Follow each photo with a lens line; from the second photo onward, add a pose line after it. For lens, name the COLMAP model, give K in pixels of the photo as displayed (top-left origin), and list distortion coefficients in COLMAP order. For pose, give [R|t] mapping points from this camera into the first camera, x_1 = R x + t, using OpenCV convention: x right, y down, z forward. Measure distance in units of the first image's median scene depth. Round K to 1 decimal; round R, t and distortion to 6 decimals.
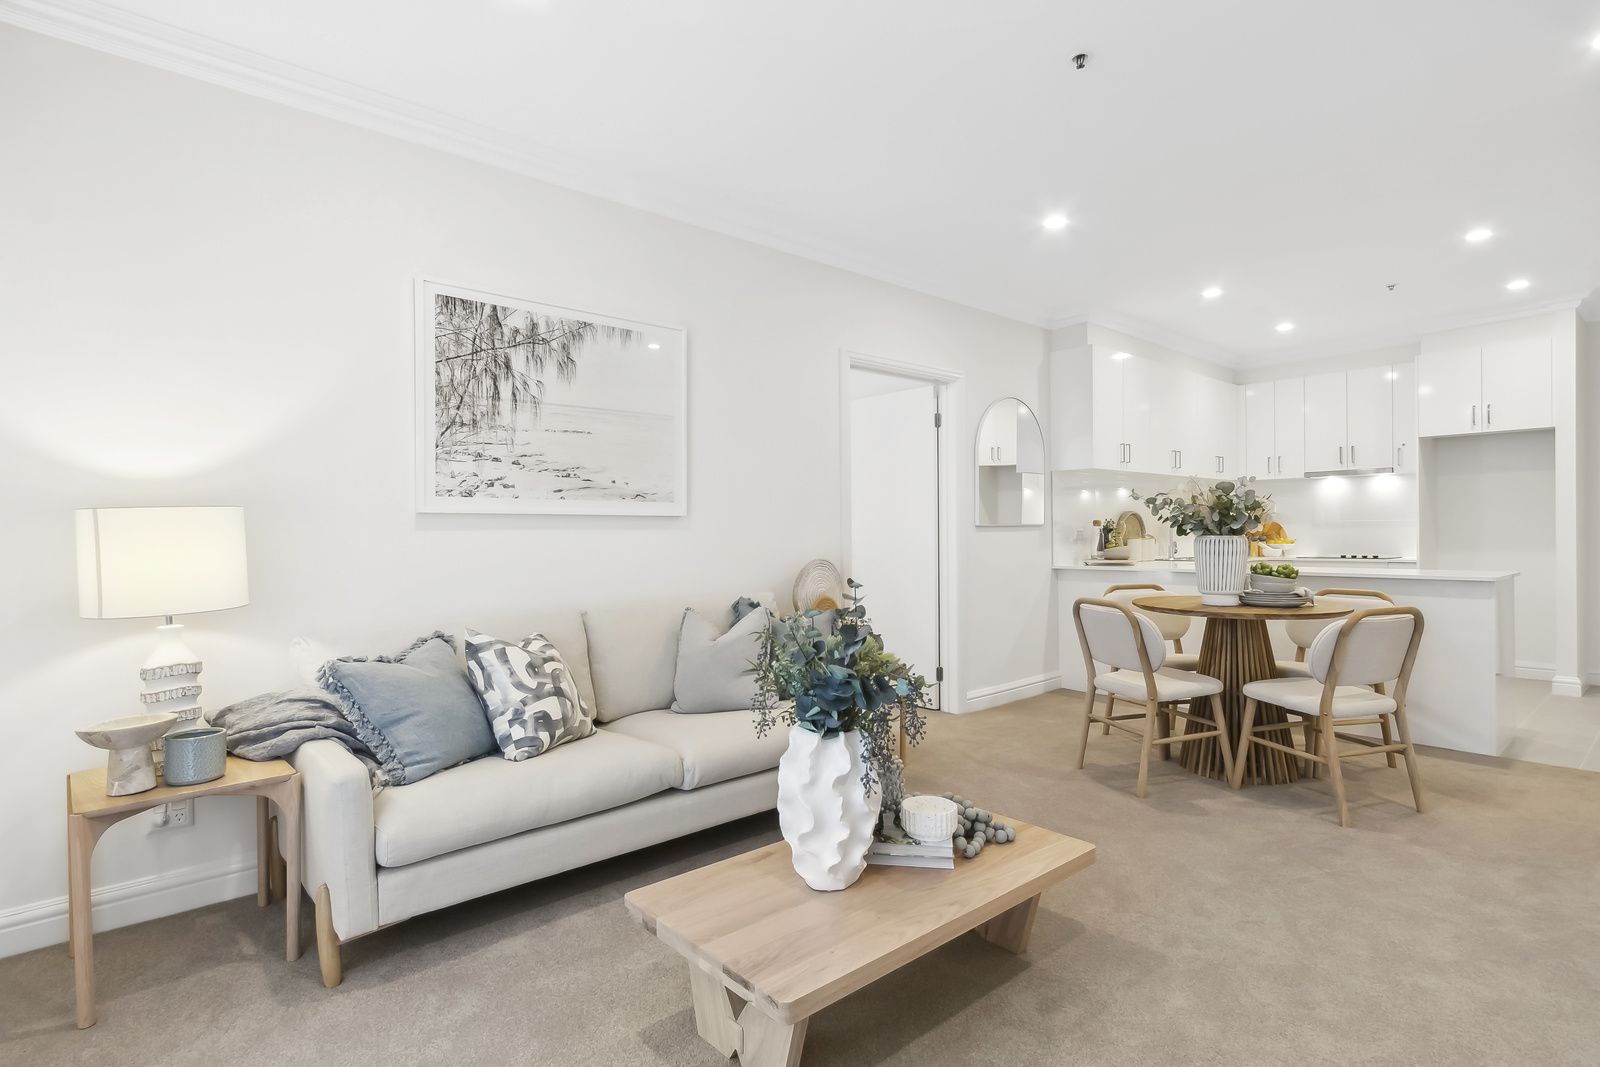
lens RADIAL K [[776.1, 0, 812.6], [0, 776.1, 532.8], [0, 0, 1]] dist [0.001478, -0.004134]
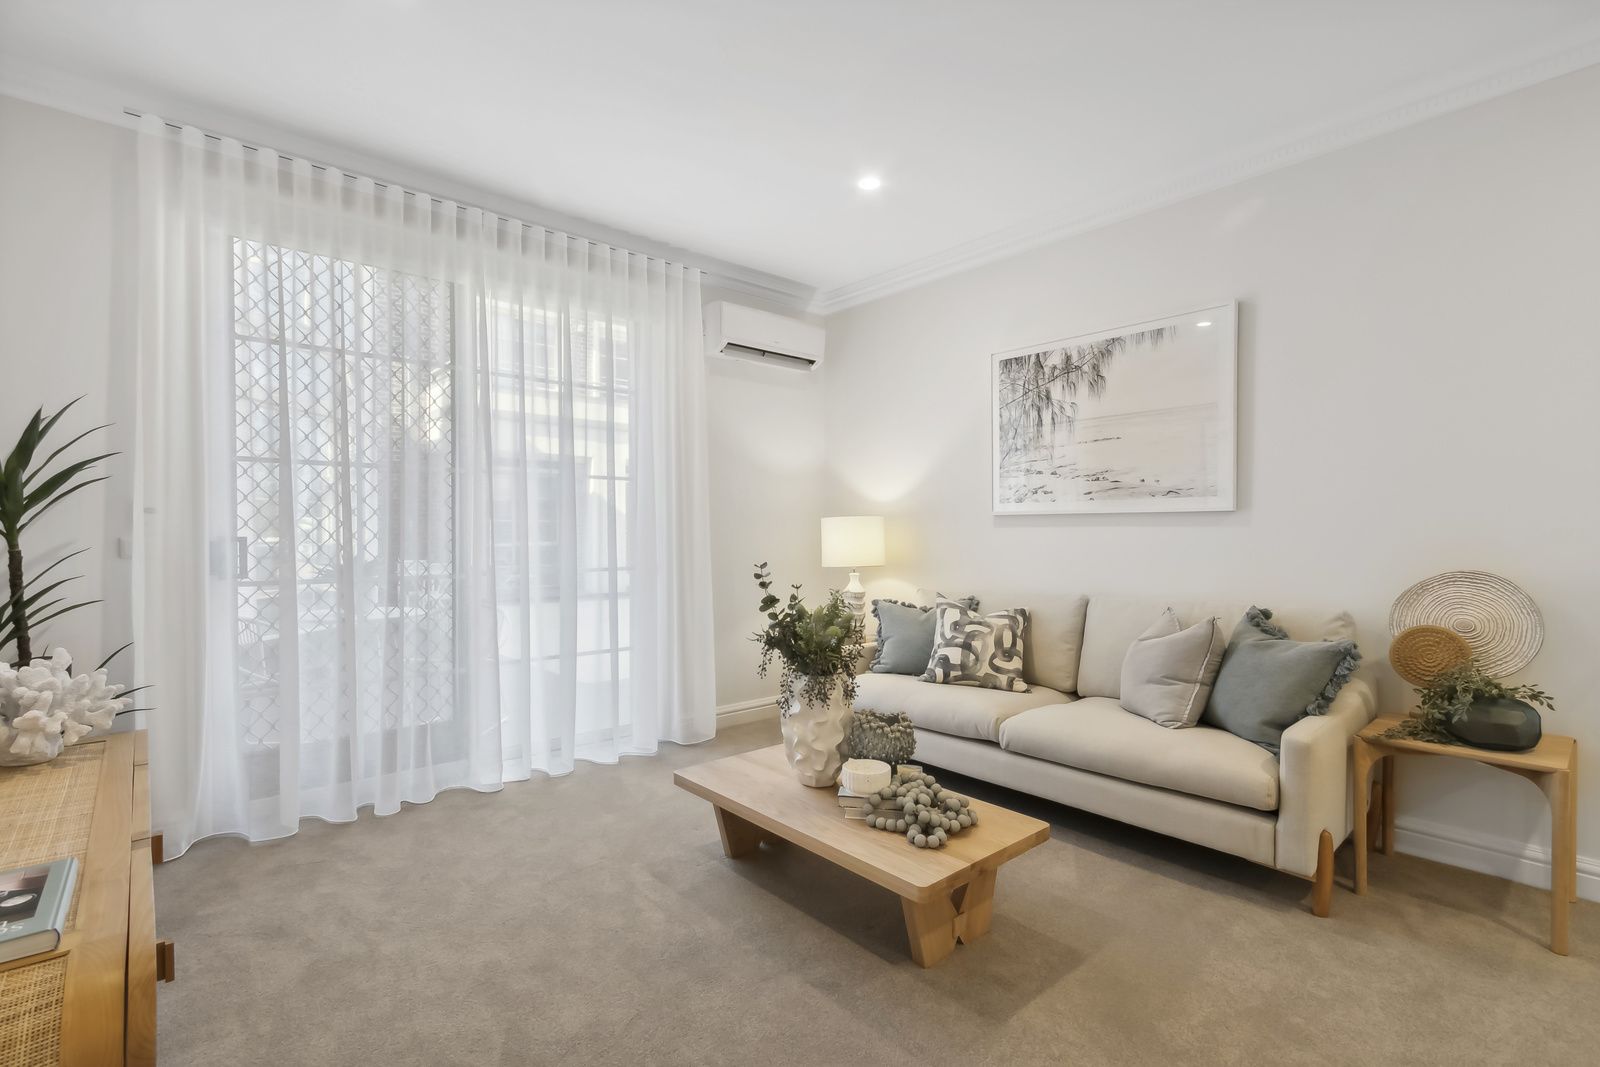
lens RADIAL K [[729.0, 0, 796.5], [0, 729.0, 540.9], [0, 0, 1]] dist [-0.000348, -0.000009]
pose [[0.020786, 0.020277, -0.999578, 0.793553], [0.004335, 0.999783, 0.020372, -0.006930], [0.999775, -0.004756, 0.020693, 0.564064]]
